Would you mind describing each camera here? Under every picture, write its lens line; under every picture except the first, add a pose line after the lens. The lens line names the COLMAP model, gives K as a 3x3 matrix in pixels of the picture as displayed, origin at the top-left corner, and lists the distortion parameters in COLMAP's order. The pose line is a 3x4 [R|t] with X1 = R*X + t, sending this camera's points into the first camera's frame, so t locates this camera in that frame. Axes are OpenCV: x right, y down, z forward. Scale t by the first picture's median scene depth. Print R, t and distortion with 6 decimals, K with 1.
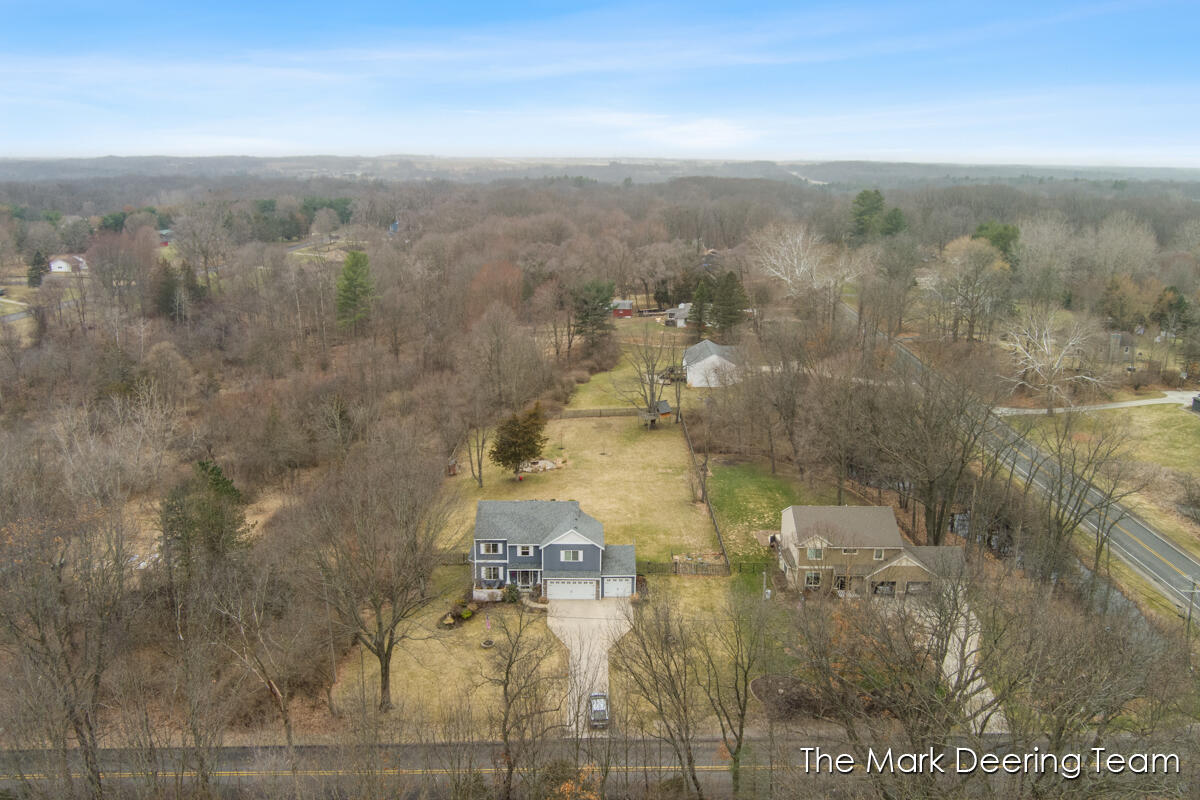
lens RADIAL K [[969.8, 0, 600.0], [0, 969.8, 400.0], [0, 0, 1]] dist [-0.065790, 0.002055]
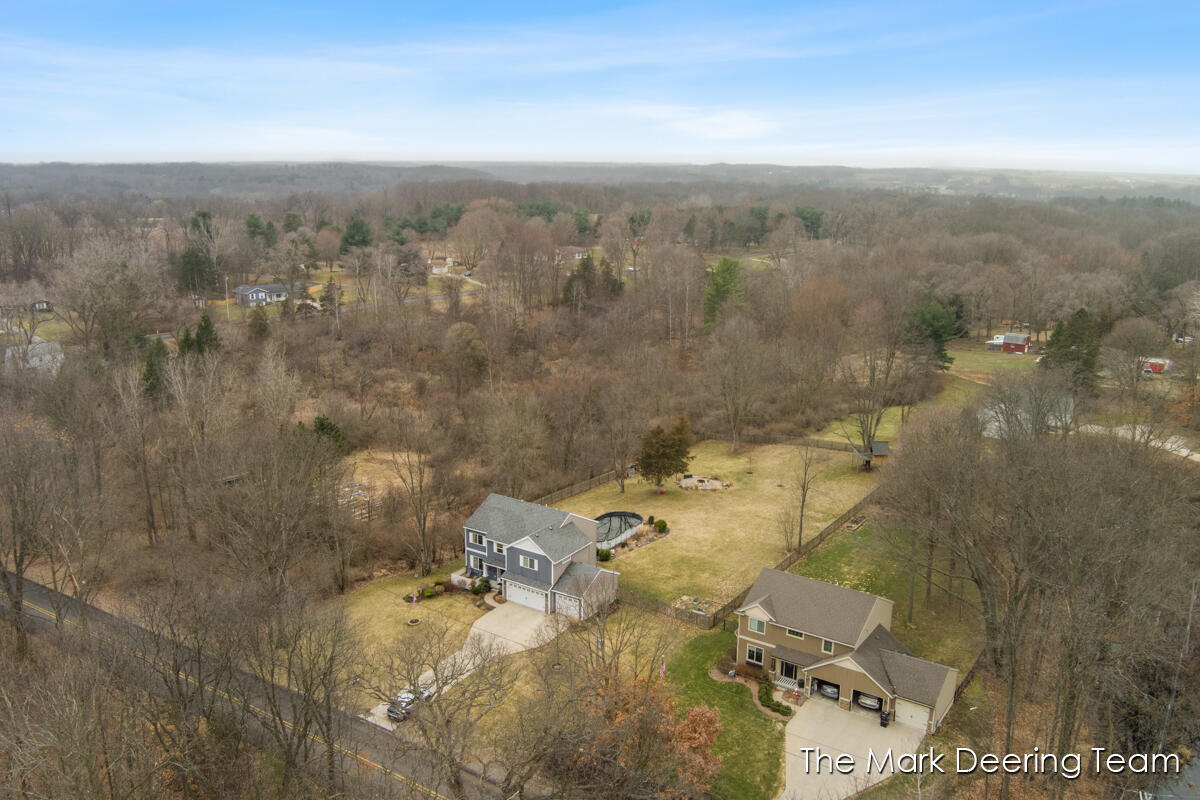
lens RADIAL K [[969.8, 0, 600.0], [0, 969.8, 400.0], [0, 0, 1]] dist [-0.065790, 0.002055]
pose [[0.824233, 0.135113, -0.549894, 0.549739], [-0.141463, 0.989456, 0.031079, -0.046059], [0.548295, 0.052174, 0.834656, 0.195719]]
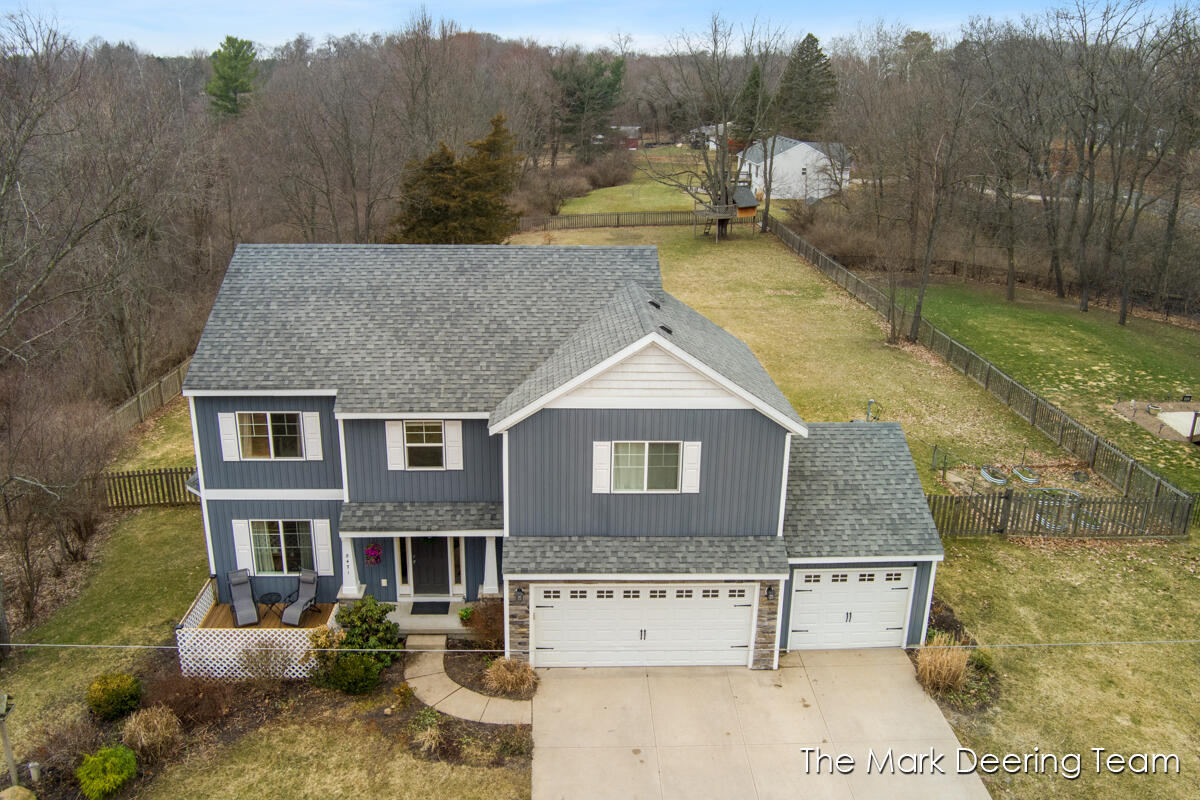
lens RADIAL K [[969.8, 0, 600.0], [0, 969.8, 400.0], [0, 0, 1]] dist [-0.065790, 0.002055]
pose [[0.999580, -0.002841, 0.028823, -0.044631], [0.000762, 0.997413, 0.071880, 0.130204], [-0.028953, -0.071828, 0.996997, 0.784783]]
